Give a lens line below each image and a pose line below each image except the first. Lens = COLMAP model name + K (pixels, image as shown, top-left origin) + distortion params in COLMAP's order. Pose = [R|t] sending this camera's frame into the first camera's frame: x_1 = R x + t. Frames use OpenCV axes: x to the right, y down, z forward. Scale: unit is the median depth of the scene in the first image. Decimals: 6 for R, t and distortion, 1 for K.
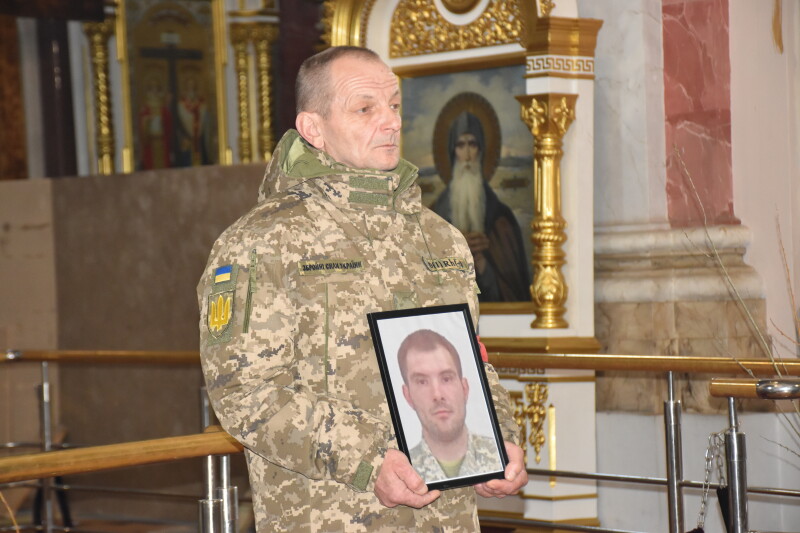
lens RADIAL K [[2510.8, 0, 400.0], [0, 2510.8, 266.5], [0, 0, 1]] dist [1.216905, 0.136757]
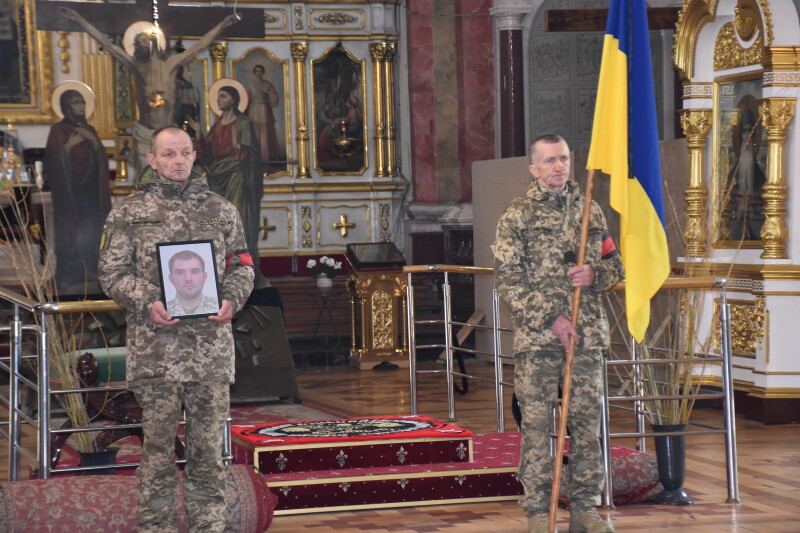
lens RADIAL K [[2397.3, 0, 400.0], [0, 2397.3, 266.5], [0, 0, 1]] dist [1.232286, 0.291345]
pose [[0.902674, 0.018864, -0.429912, 1.145056], [-0.007080, 0.999555, 0.028992, -0.025932], [0.430267, -0.023127, 0.902405, -0.917746]]
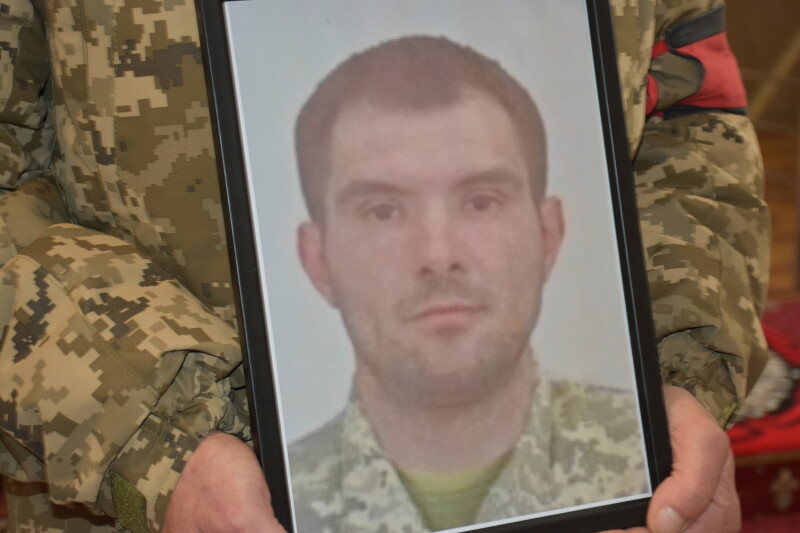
lens RADIAL K [[1434.6, 0, 400.0], [0, 1434.6, 266.5], [0, 0, 1]] dist [0.251323, -0.099091]
pose [[0.932361, 0.118050, -0.341711, 0.071274], [-0.035851, 0.970718, 0.237532, 0.010704], [0.359745, -0.209215, 0.909292, 0.840026]]
